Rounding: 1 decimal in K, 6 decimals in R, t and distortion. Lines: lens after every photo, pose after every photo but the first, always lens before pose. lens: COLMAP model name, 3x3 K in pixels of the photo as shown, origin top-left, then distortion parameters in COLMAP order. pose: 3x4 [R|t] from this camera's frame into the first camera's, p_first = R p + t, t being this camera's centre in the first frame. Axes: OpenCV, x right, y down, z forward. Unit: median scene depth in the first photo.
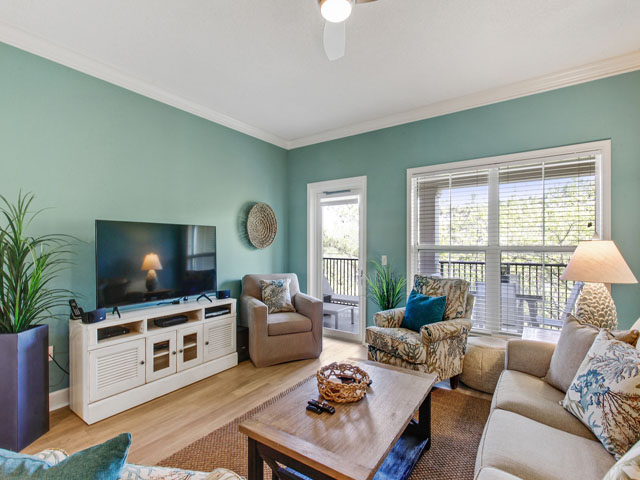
lens RADIAL K [[310.1, 0, 318.5], [0, 310.1, 242.5], [0, 0, 1]] dist [-0.000139, -0.000349]
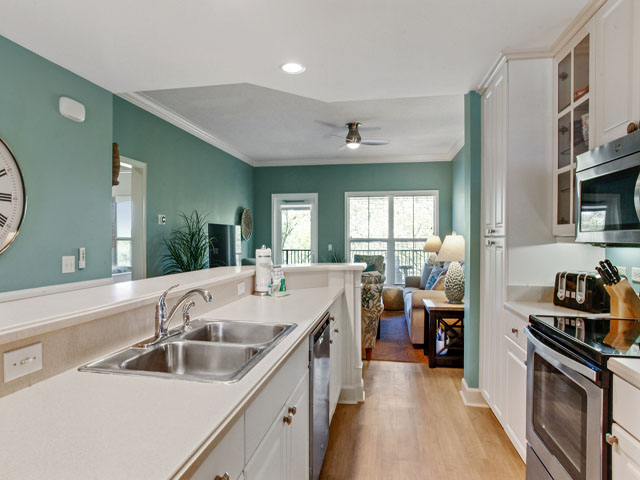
lens RADIAL K [[391.4, 0, 320.9], [0, 391.4, 239.5], [0, 0, 1]] dist [-0.002559, -0.000038]
pose [[0.905589, -0.005344, 0.424123, -0.647365], [0.000452, 0.999932, 0.011634, -0.007852], [-0.424157, -0.010344, 0.905530, -0.751796]]
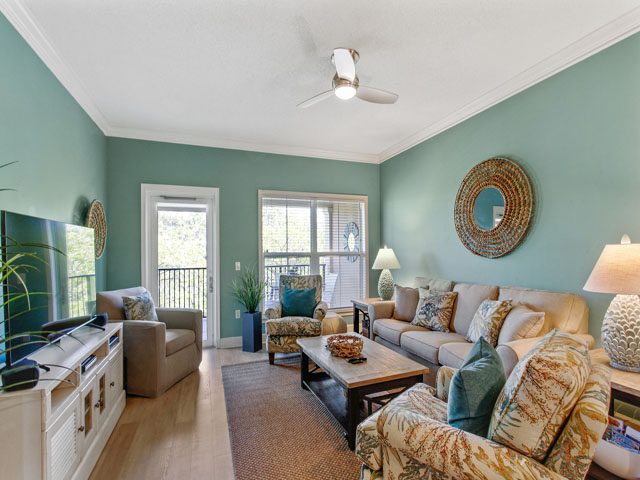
lens RADIAL K [[310.1, 0, 319.2], [0, 310.1, 245.0], [0, 0, 1]] dist [-0.000139, -0.000349]
pose [[0.570972, 0.011014, 0.820896, -0.519223], [0.005353, 0.999839, -0.017138, 0.000842], [-0.820952, 0.014180, 0.570821, 0.109099]]
